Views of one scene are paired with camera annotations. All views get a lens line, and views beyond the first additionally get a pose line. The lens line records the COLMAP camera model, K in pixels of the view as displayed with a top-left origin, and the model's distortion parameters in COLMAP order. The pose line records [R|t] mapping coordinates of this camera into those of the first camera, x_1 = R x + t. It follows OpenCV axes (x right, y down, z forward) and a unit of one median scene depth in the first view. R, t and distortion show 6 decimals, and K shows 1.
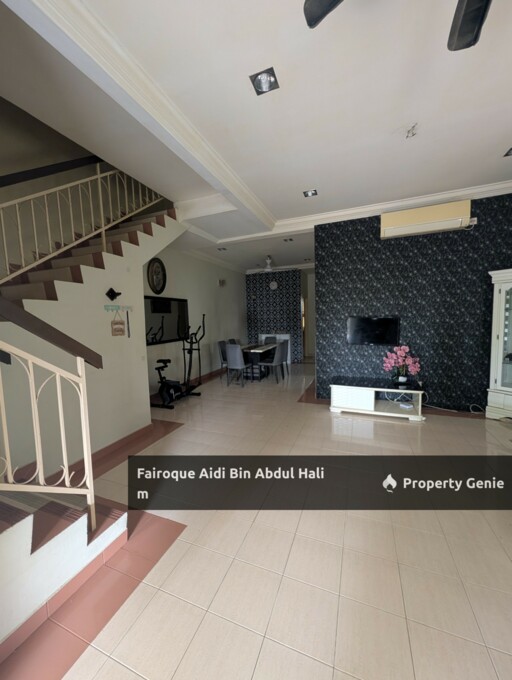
lens RADIAL K [[262.7, 0, 256.0], [0, 262.7, 340.0], [0, 0, 1]] dist [-0.000969, 0.000009]
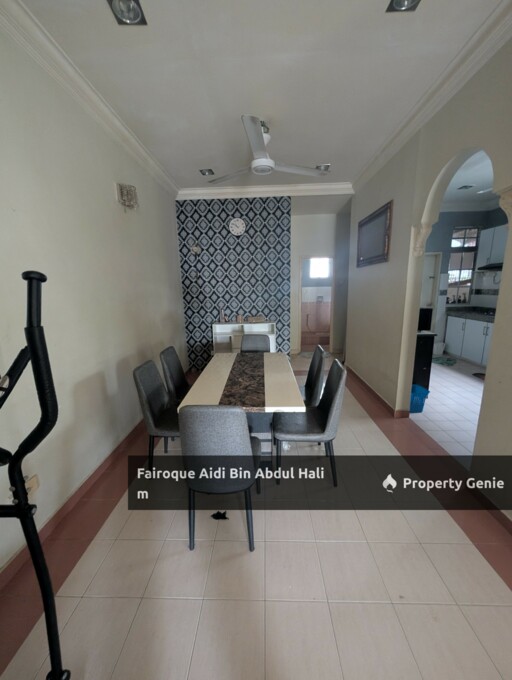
lens RADIAL K [[262.7, 0, 256.0], [0, 262.7, 340.0], [0, 0, 1]] dist [-0.000969, 0.000009]
pose [[0.939522, -0.058701, 0.337420, -0.174066], [0.022927, 0.993772, 0.109046, -0.095497], [-0.341719, -0.094715, 0.935017, 1.046713]]
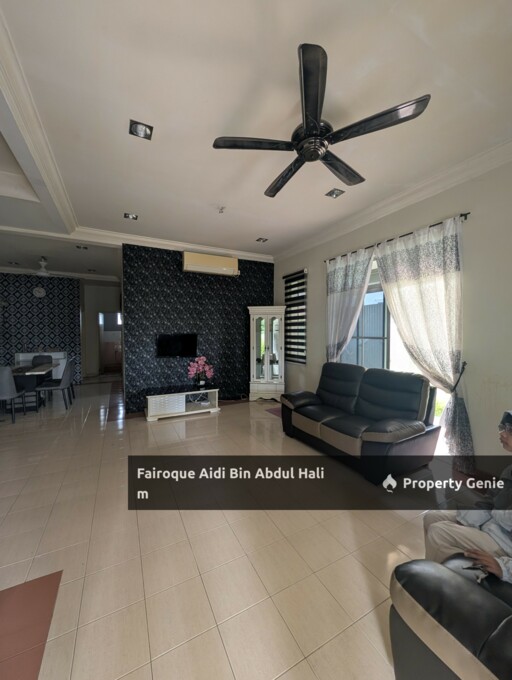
lens RADIAL K [[262.7, 0, 256.0], [0, 262.7, 340.0], [0, 0, 1]] dist [-0.000969, 0.000009]
pose [[0.651089, 0.005438, 0.758982, -0.235007], [0.044869, 0.997950, -0.045641, 0.011699], [-0.757674, 0.063771, 0.649510, -0.039861]]
